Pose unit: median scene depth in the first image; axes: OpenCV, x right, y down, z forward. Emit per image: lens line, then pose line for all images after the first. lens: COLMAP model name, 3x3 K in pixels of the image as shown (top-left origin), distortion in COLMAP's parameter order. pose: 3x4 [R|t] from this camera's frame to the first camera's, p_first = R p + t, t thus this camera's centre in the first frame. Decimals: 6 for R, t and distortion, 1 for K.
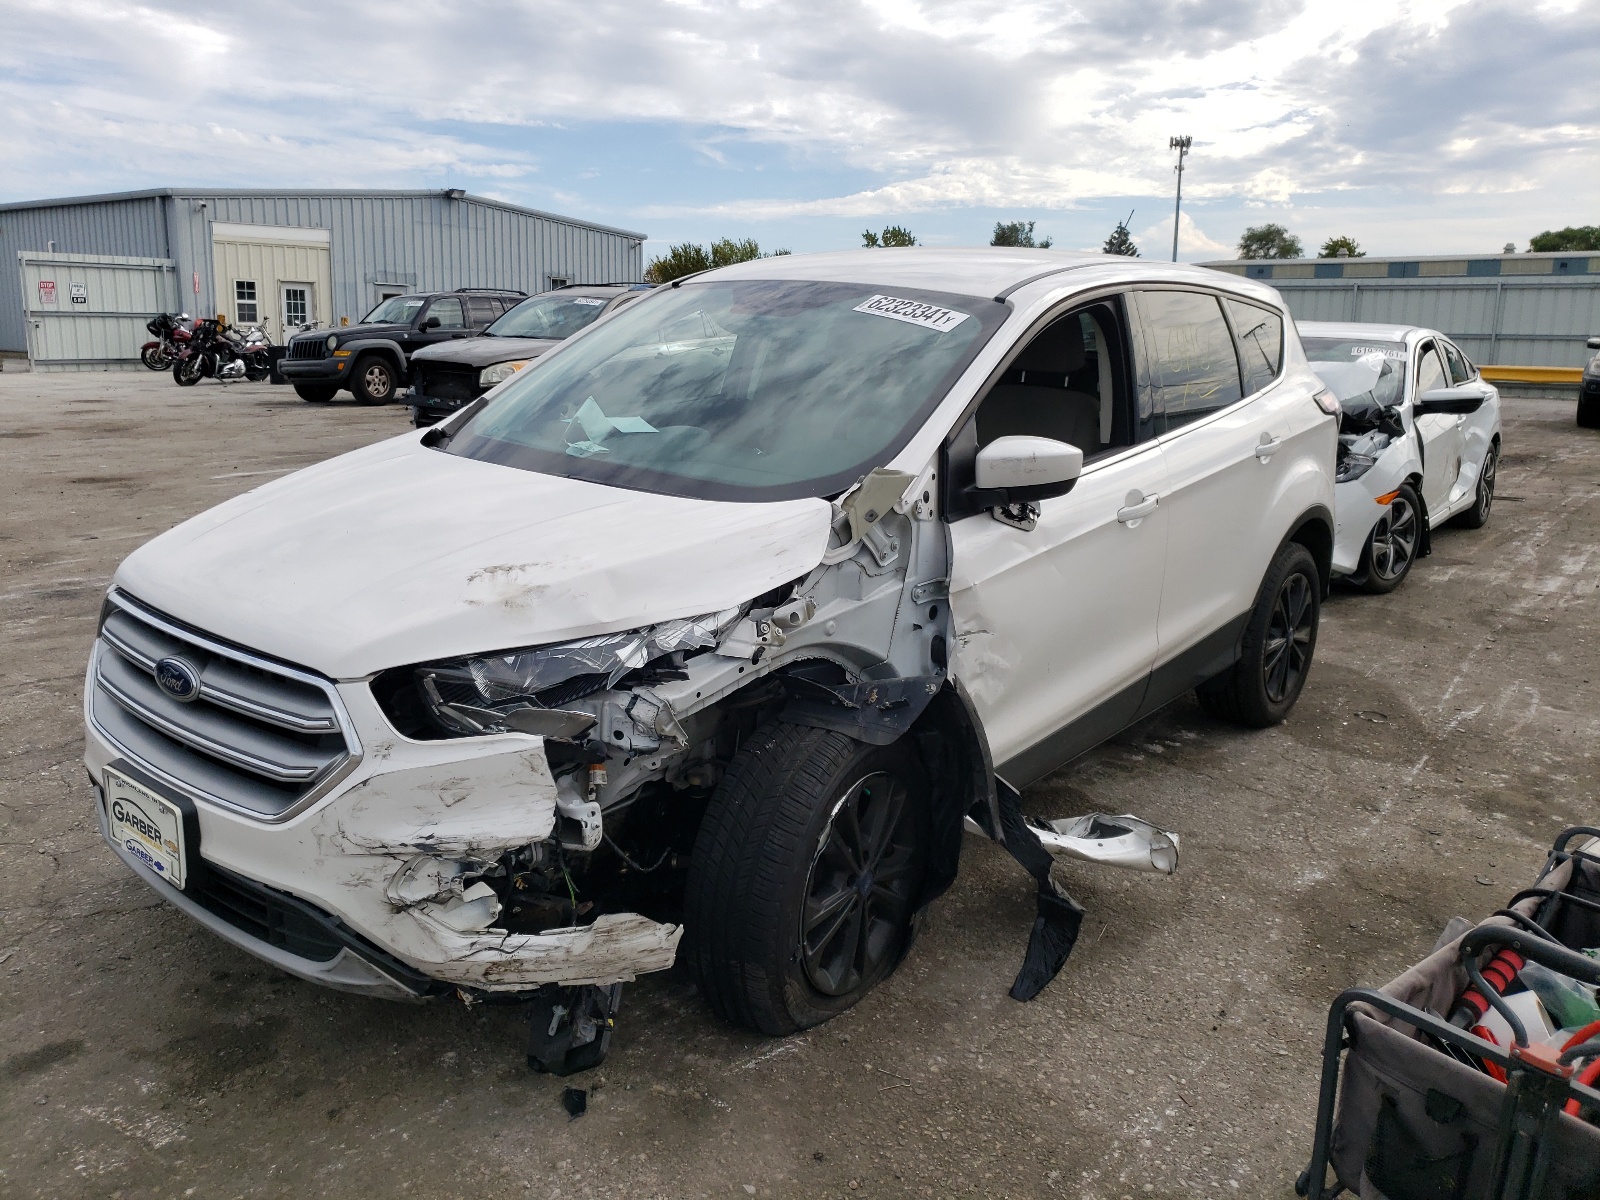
lens RADIAL K [[1235.2, 0, 739.1], [0, 1235.2, 540.6], [0, 0, 1]] dist [0.000866, 0.018361]
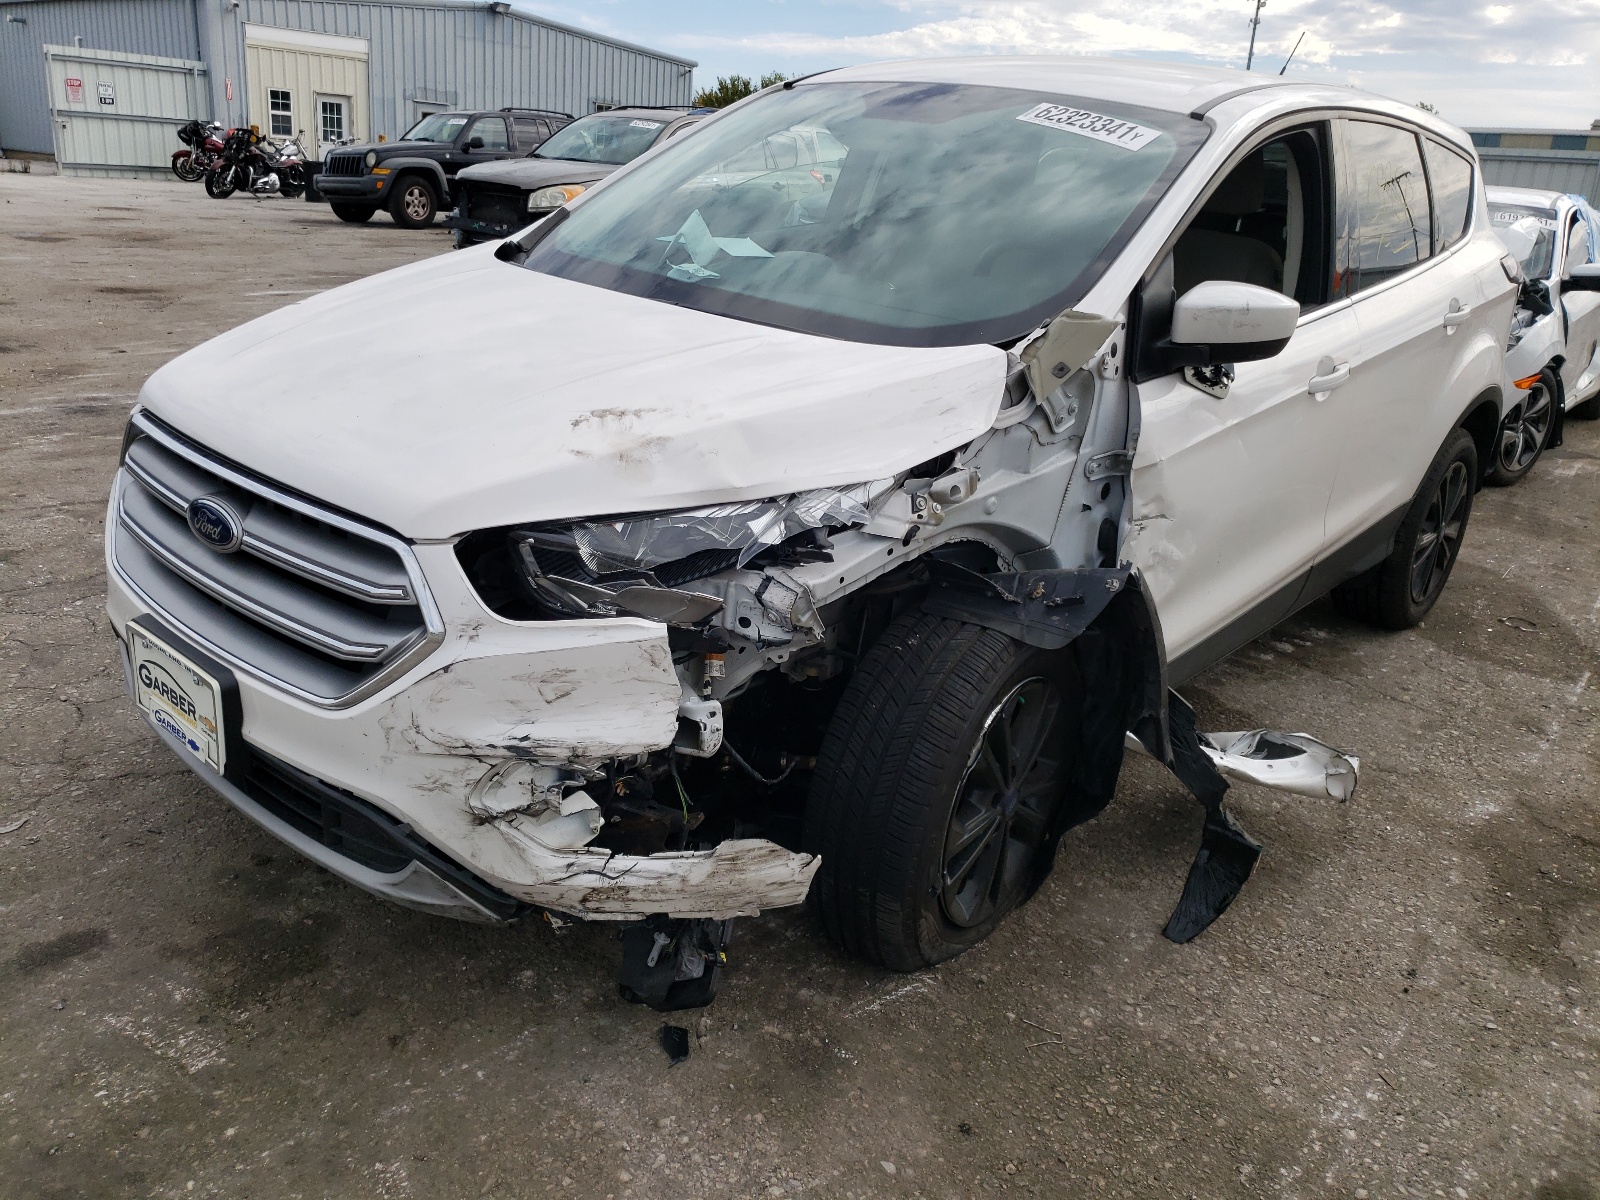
lens RADIAL K [[1235.2, 0, 739.1], [0, 1235.2, 540.6], [0, 0, 1]] dist [0.000866, 0.018361]
pose [[0.998300, 0.055490, -0.017820, -0.078057], [-0.052934, 0.991222, 0.121145, 0.003927], [0.024386, -0.119995, 0.992475, 0.163963]]
